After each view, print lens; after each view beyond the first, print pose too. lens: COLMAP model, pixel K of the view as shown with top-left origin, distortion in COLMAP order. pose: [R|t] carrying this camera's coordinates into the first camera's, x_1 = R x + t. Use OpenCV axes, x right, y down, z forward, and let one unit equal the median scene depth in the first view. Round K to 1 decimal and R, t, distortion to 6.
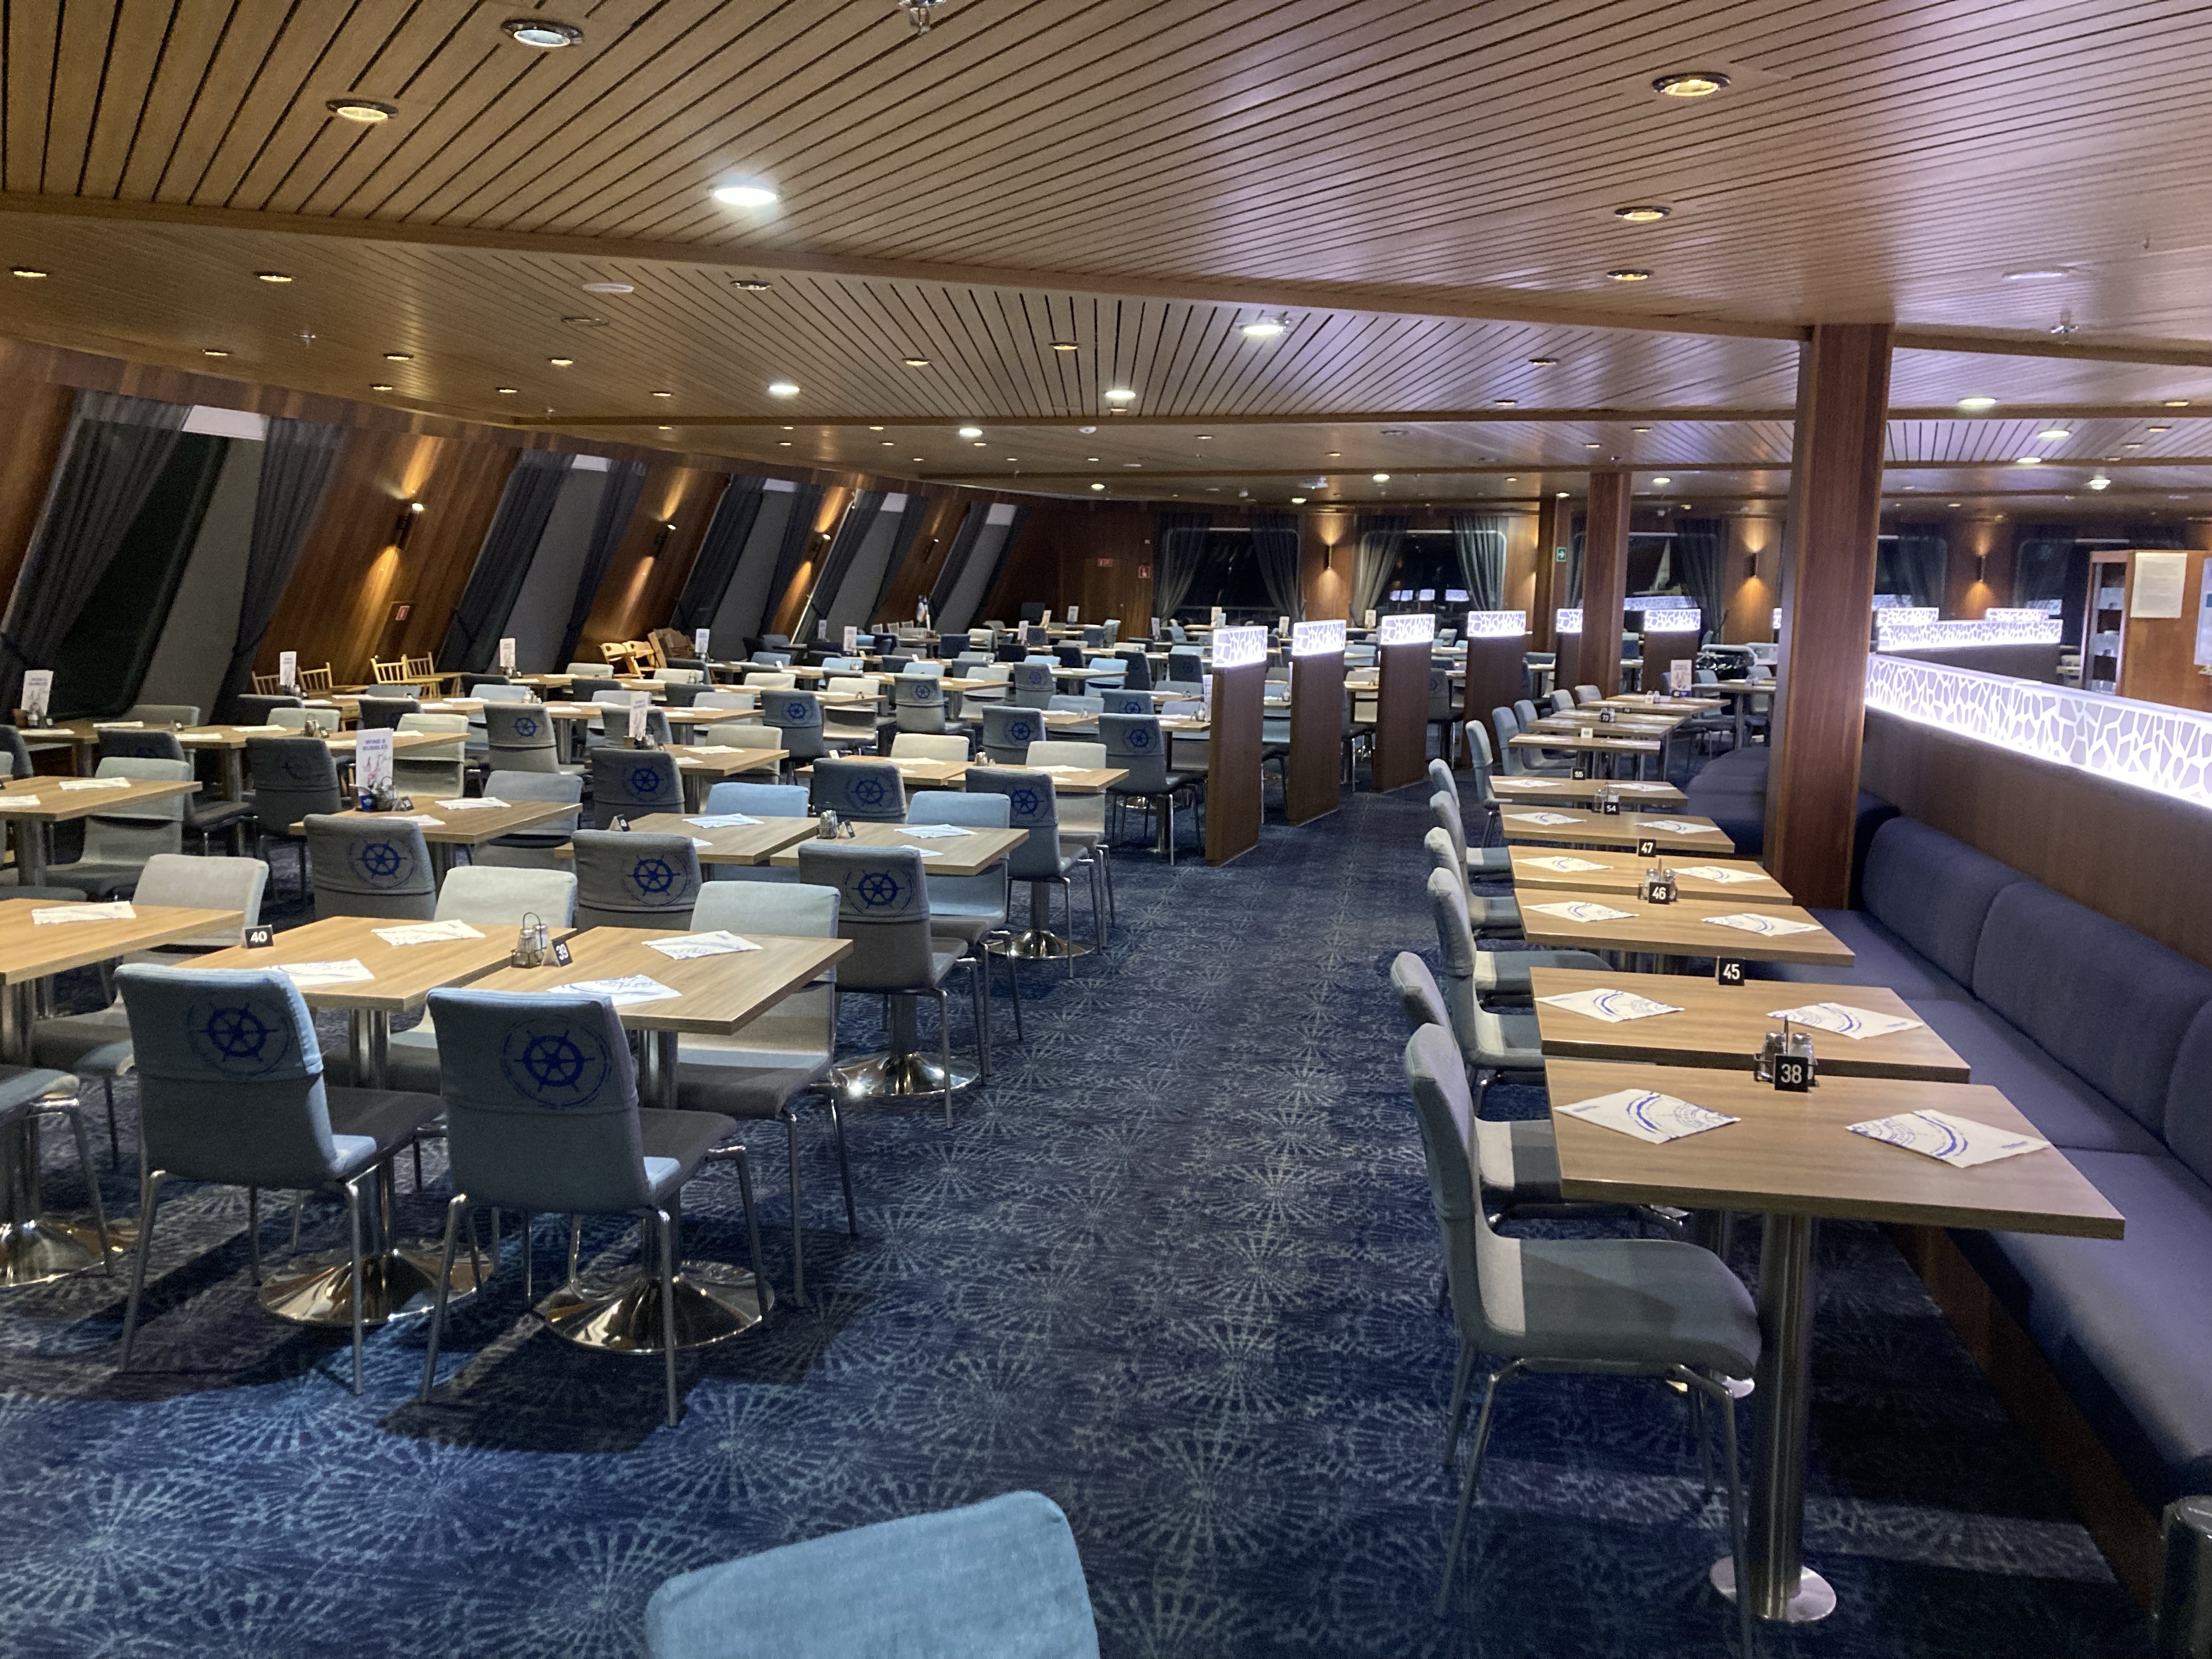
lens RADIAL K [[1842.3, 0, 1102.9], [0, 1842.3, 835.0], [0, 0, 1]] dist [0.047381, -0.002024]
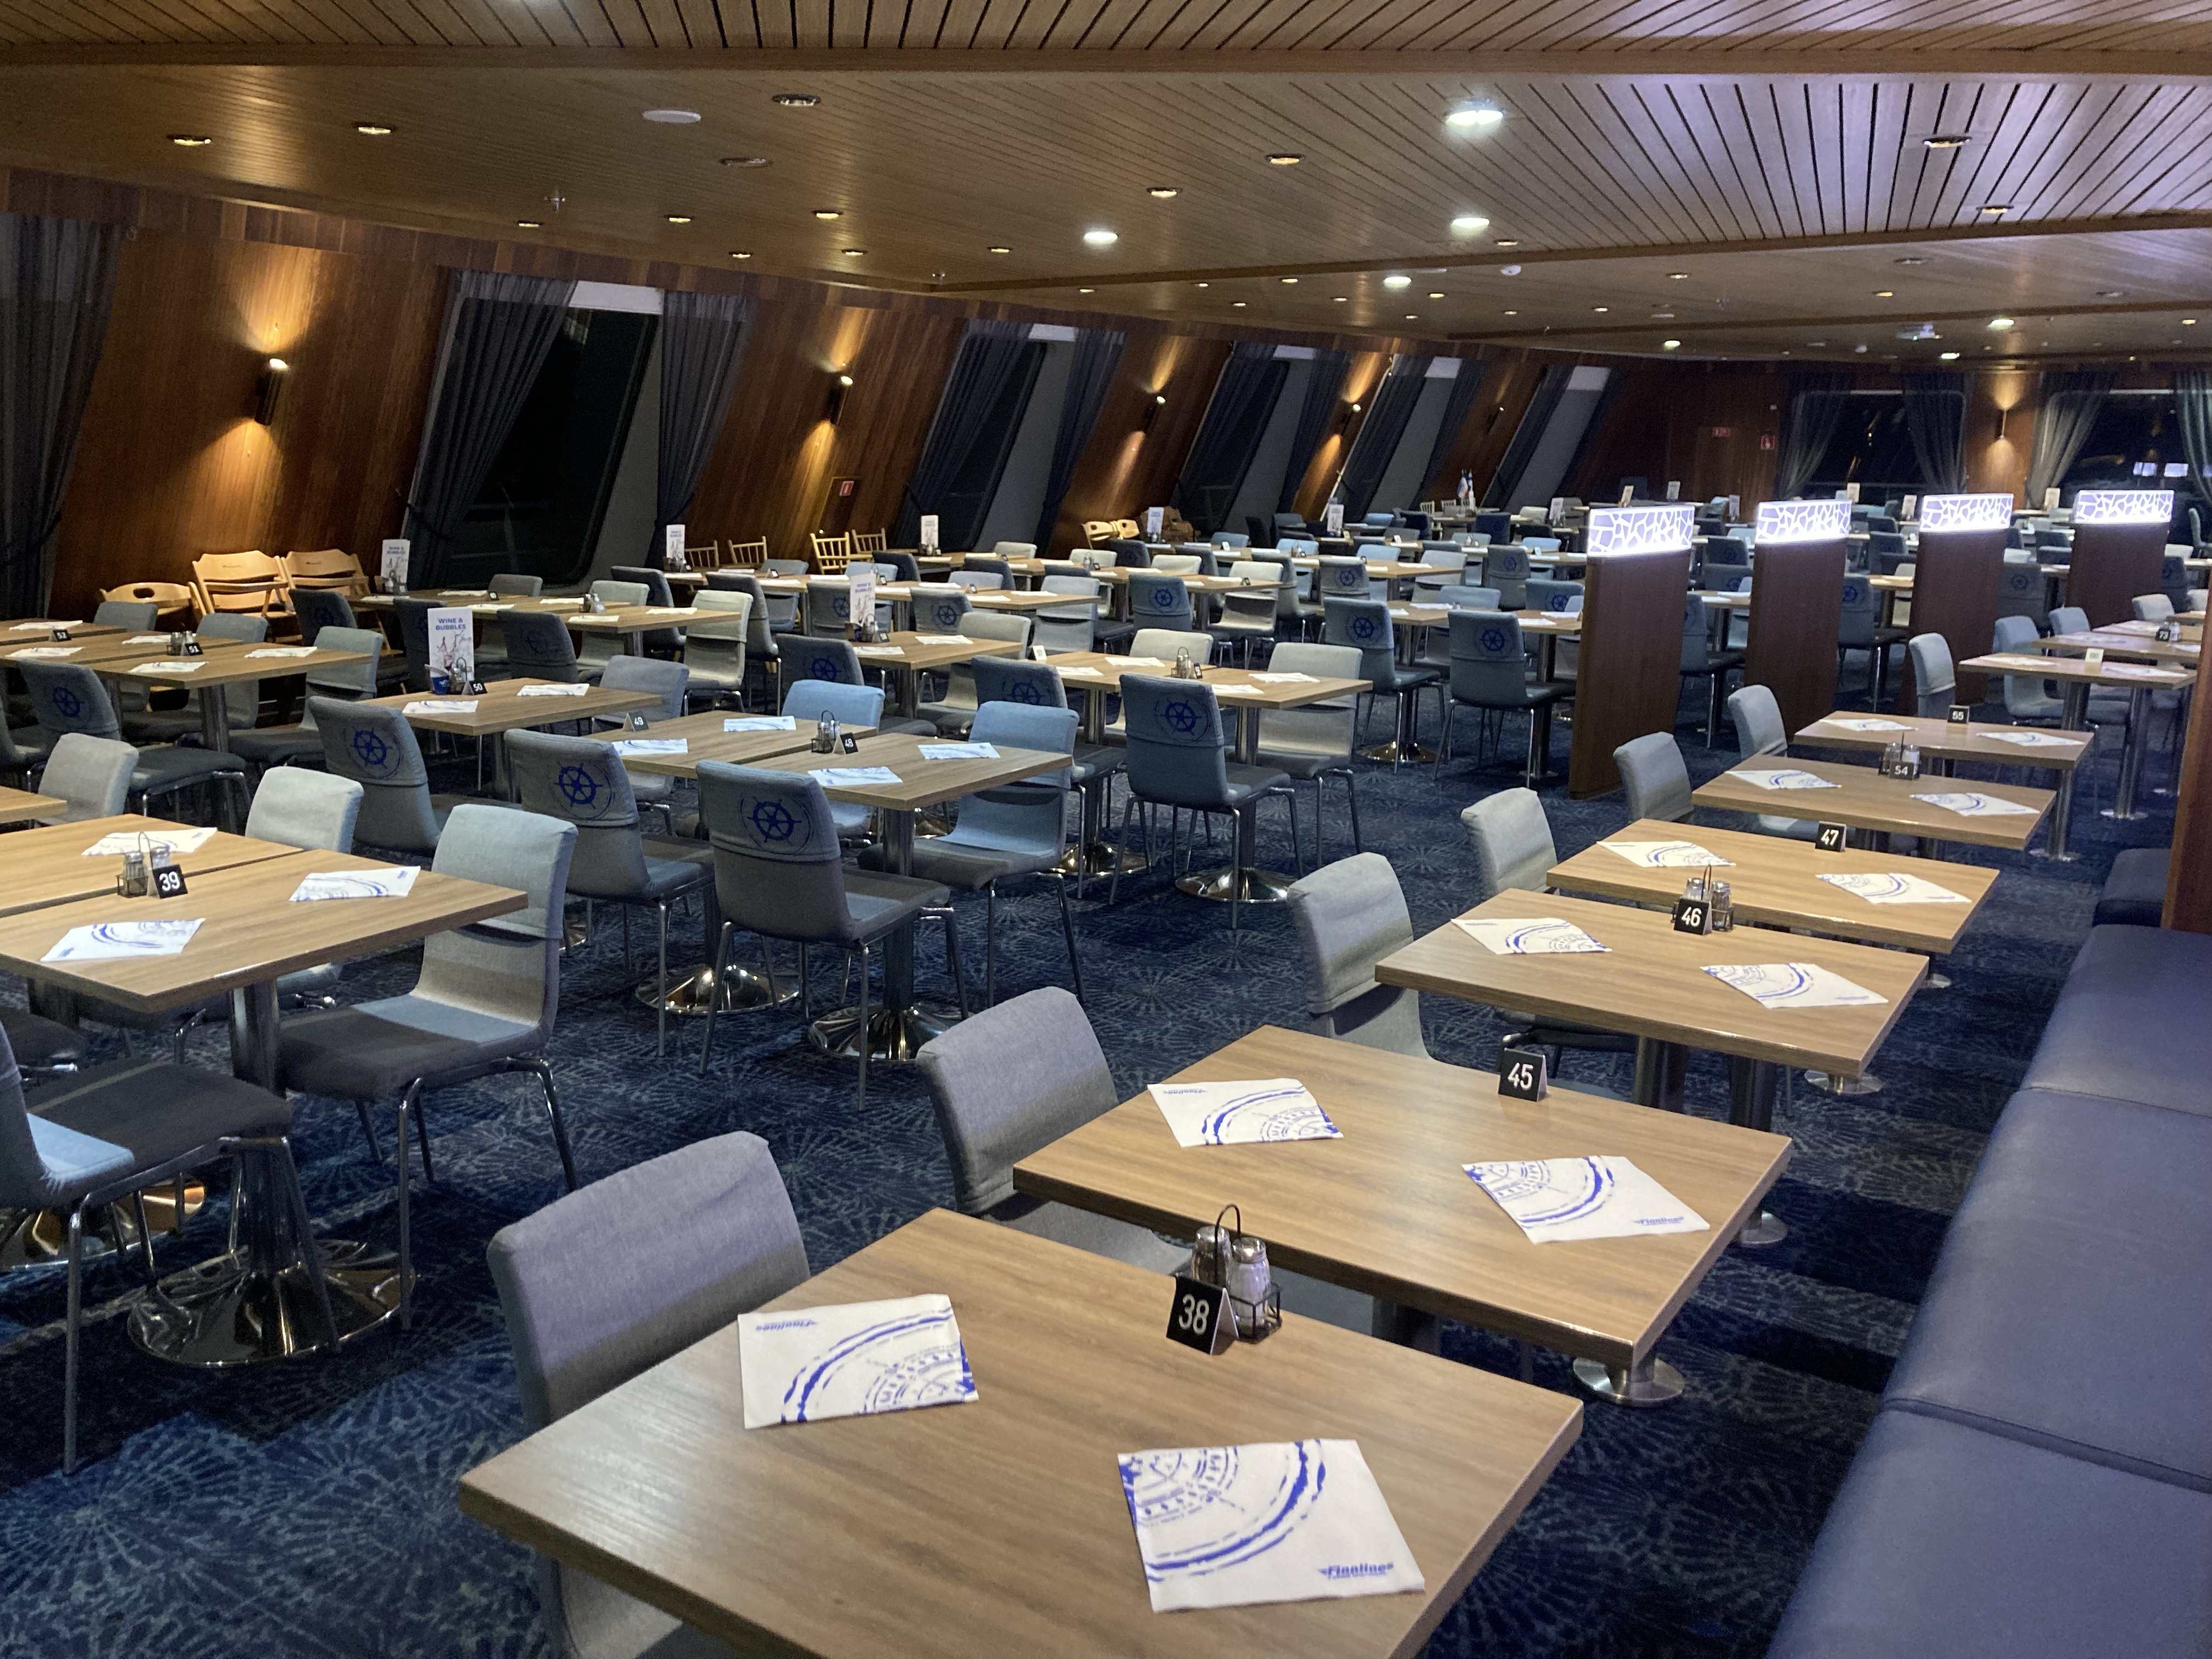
lens RADIAL K [[1836.8, 0, 1068.8], [0, 1836.8, 824.5], [0, 0, 1]] dist [0.133558, -0.288075]
pose [[0.924467, 0.074012, -0.374010, 0.125964], [-0.051875, 0.996272, 0.068929, -0.013379], [0.377718, -0.044320, 0.924859, 0.110982]]
